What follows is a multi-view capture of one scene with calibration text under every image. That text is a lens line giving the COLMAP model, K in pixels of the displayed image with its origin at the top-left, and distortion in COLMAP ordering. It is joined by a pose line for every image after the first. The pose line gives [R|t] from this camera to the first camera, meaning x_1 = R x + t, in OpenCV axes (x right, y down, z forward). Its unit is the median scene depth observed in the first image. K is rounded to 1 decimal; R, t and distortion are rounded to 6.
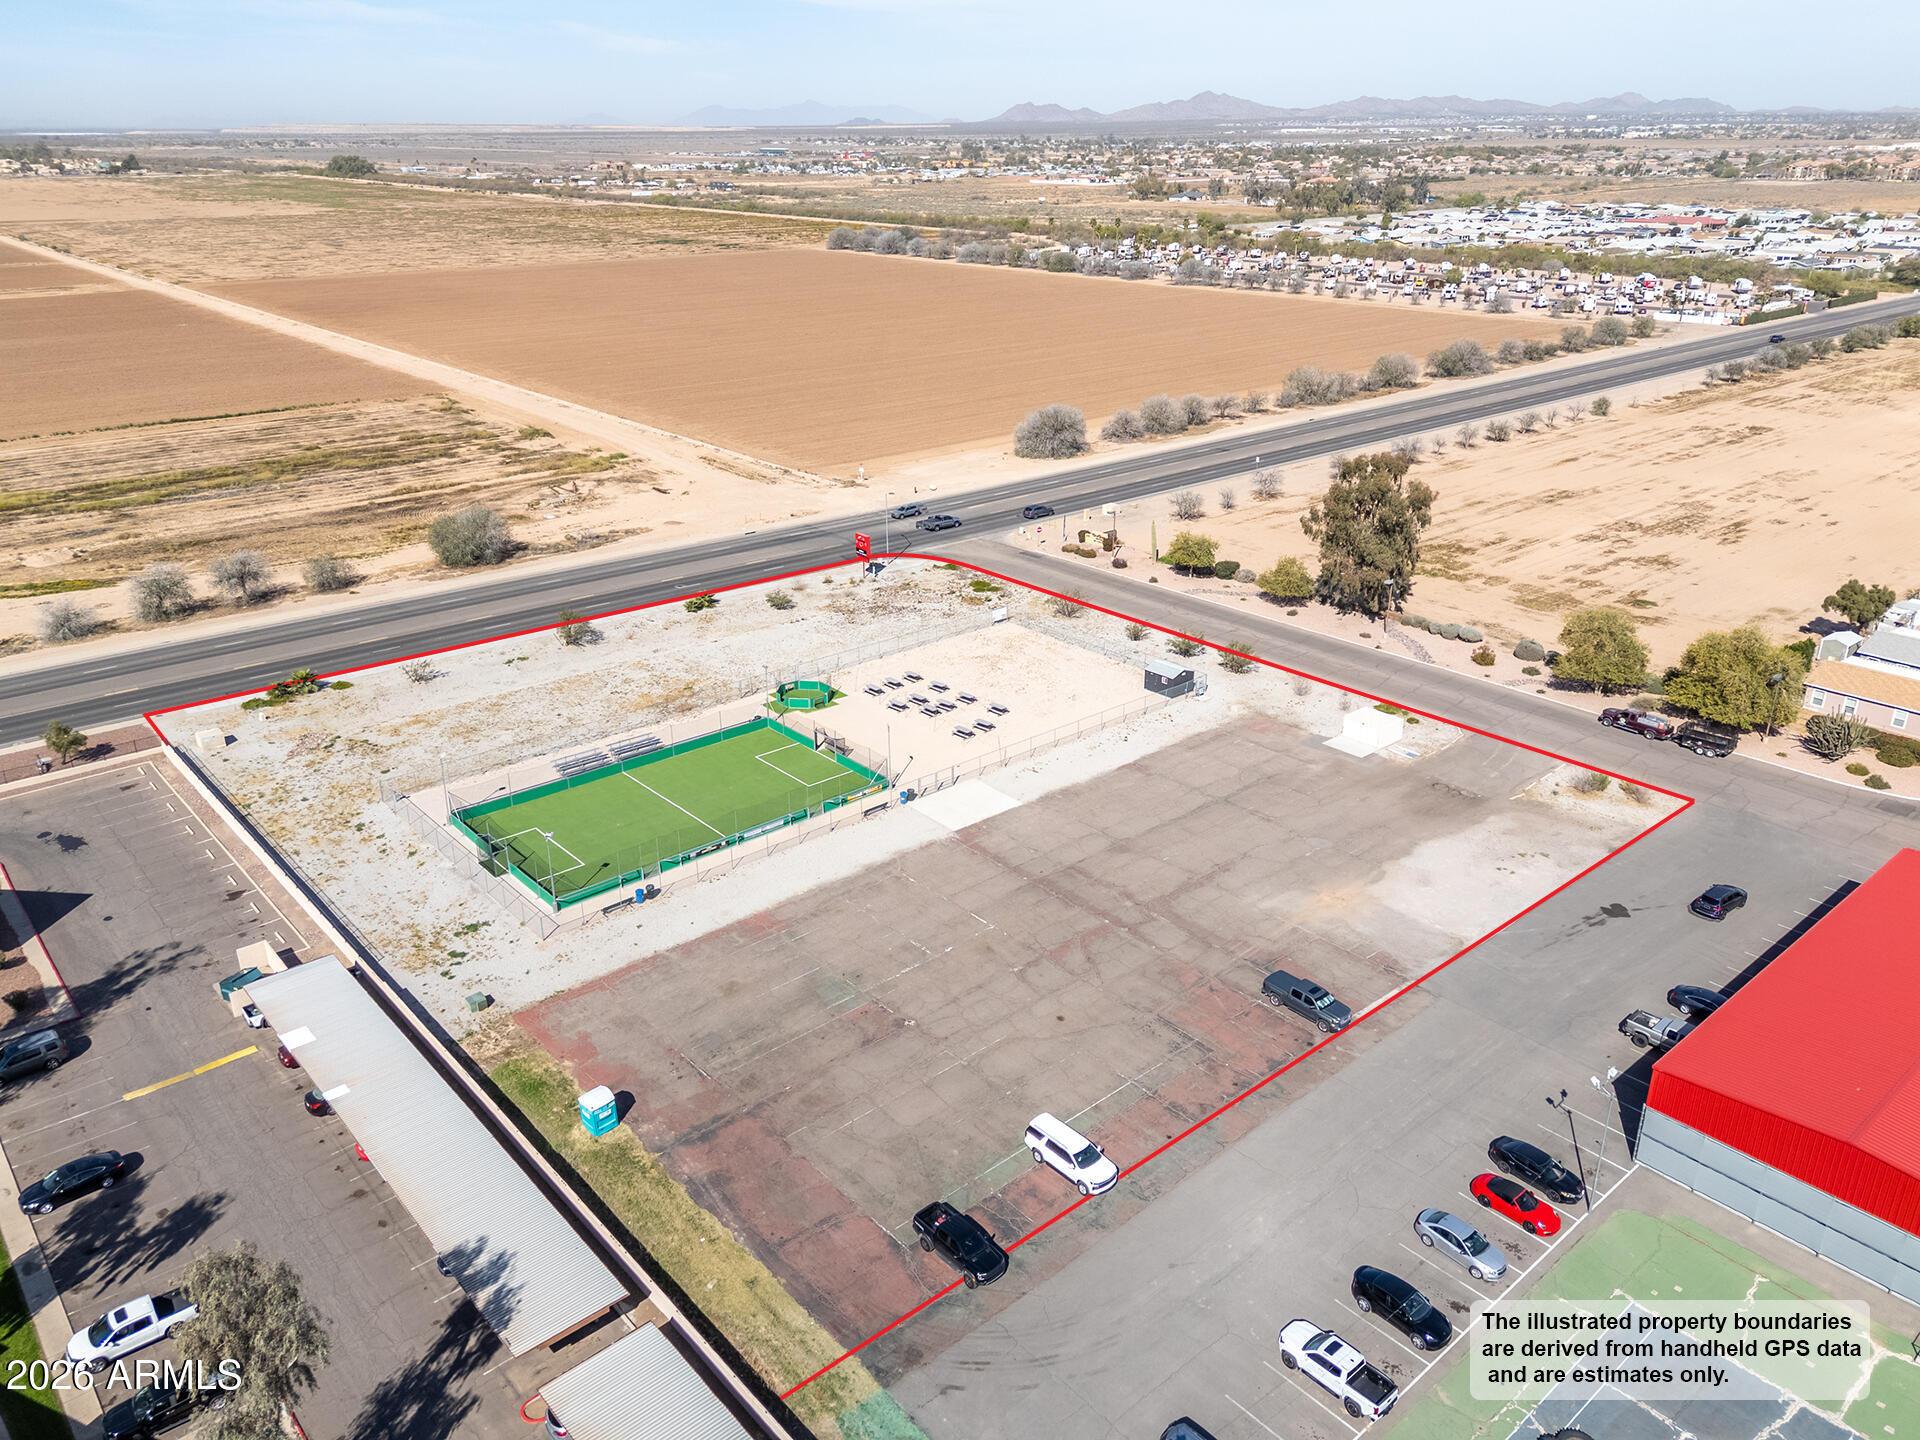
lens RADIAL K [[1432.5, 0, 960.0], [0, 1432.5, 720.0], [0, 0, 1]] dist [0.082707, -0.068785]
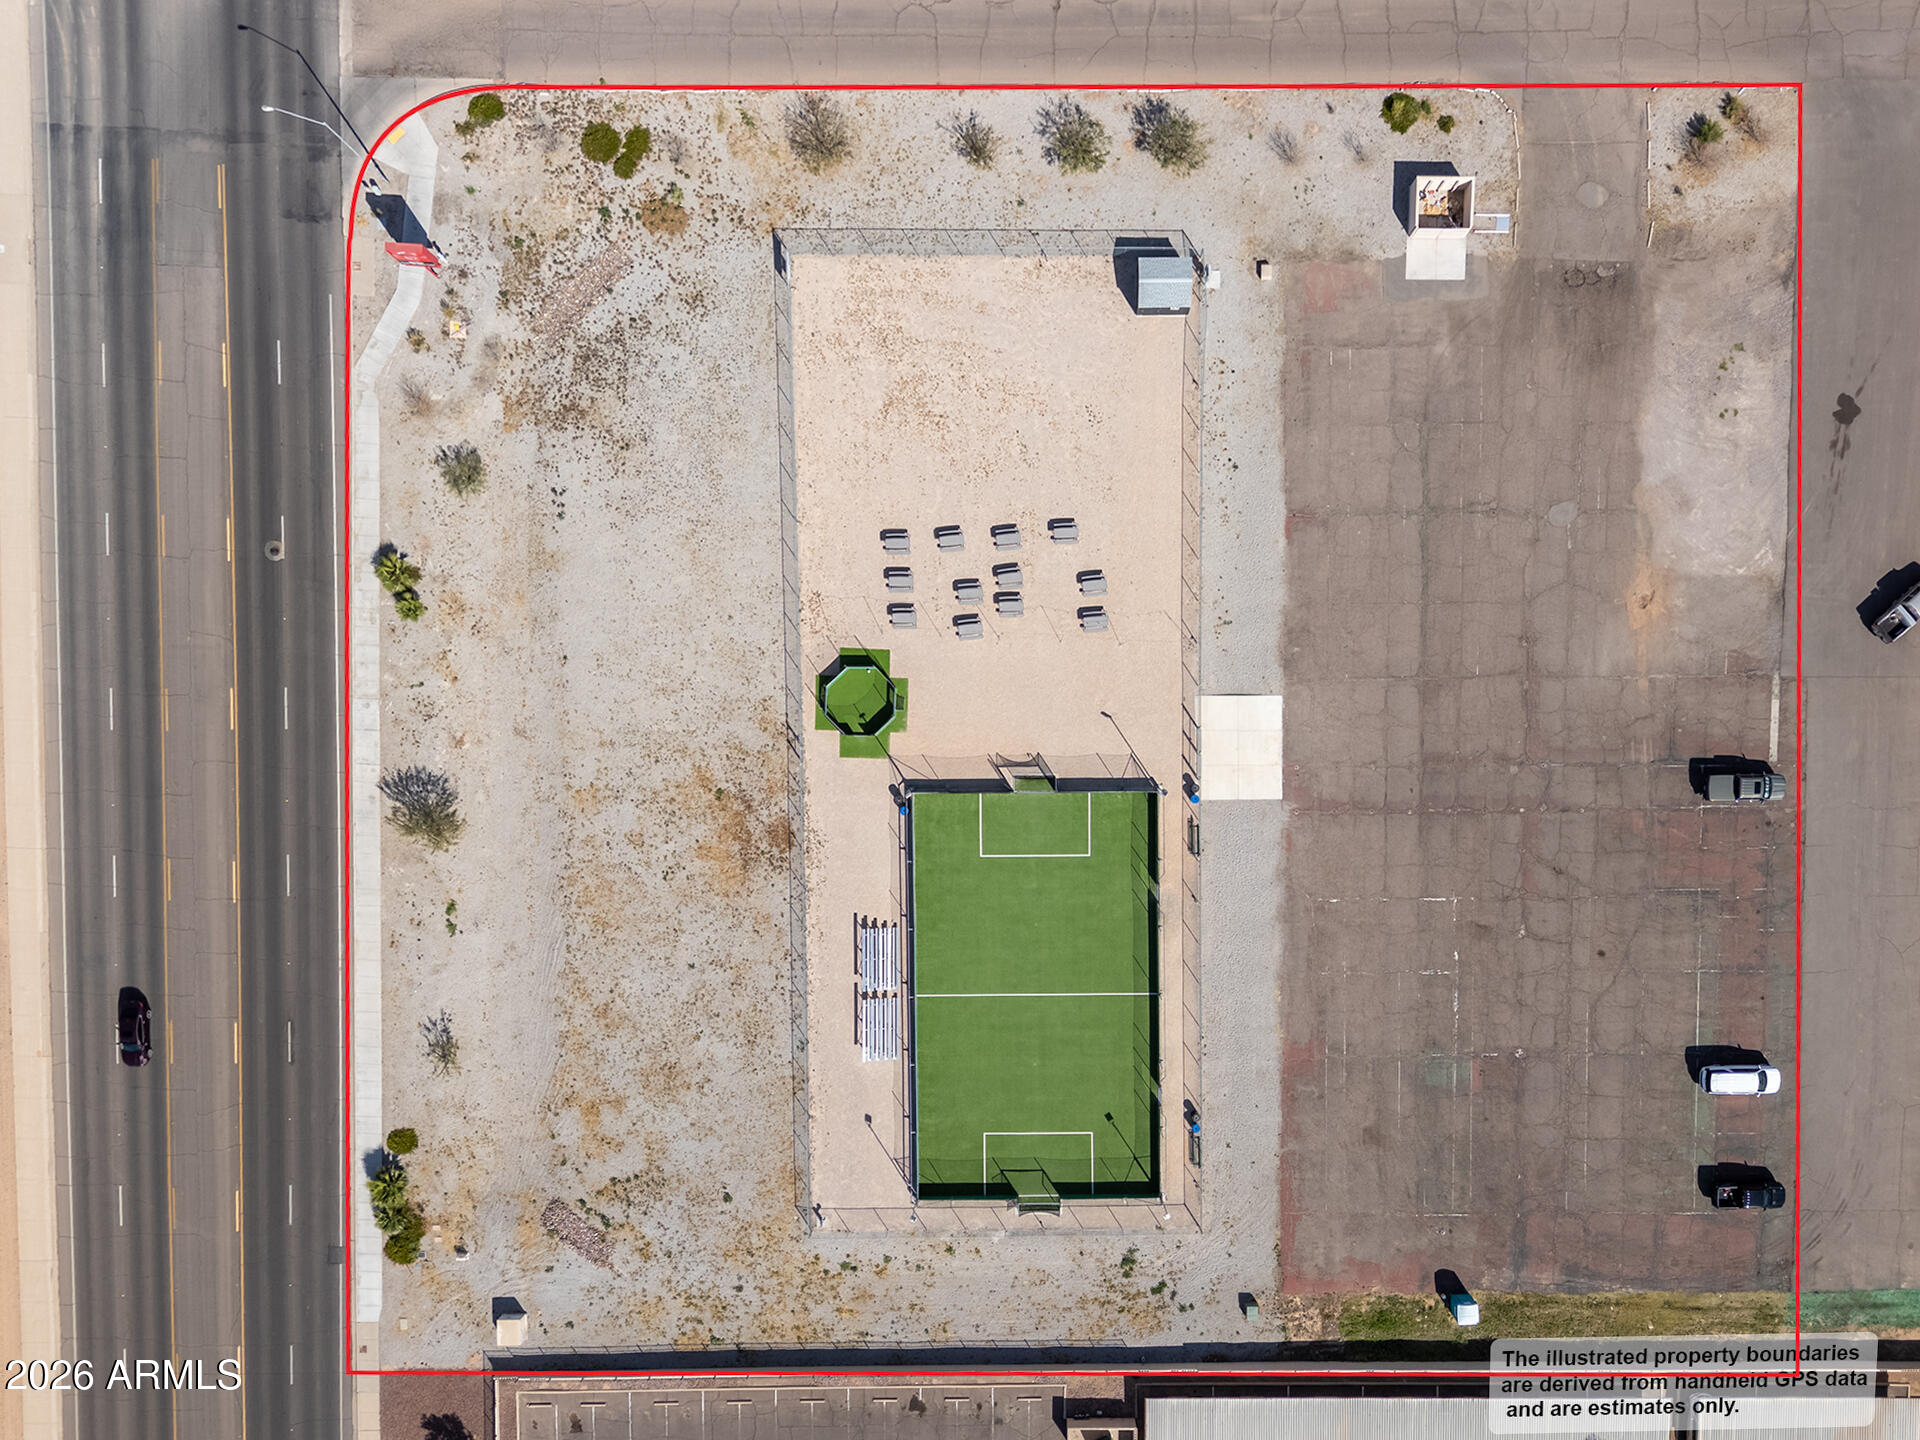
lens RADIAL K [[1336.2, 0, 956.5], [0, 1336.2, 806.4], [0, 0, 1]] dist [0.040982, -0.003773]
pose [[0.652318, -0.757153, -0.034661, -0.092680], [0.268286, 0.187886, 0.944839, -0.639307], [-0.708876, -0.625634, 0.325695, 0.698186]]
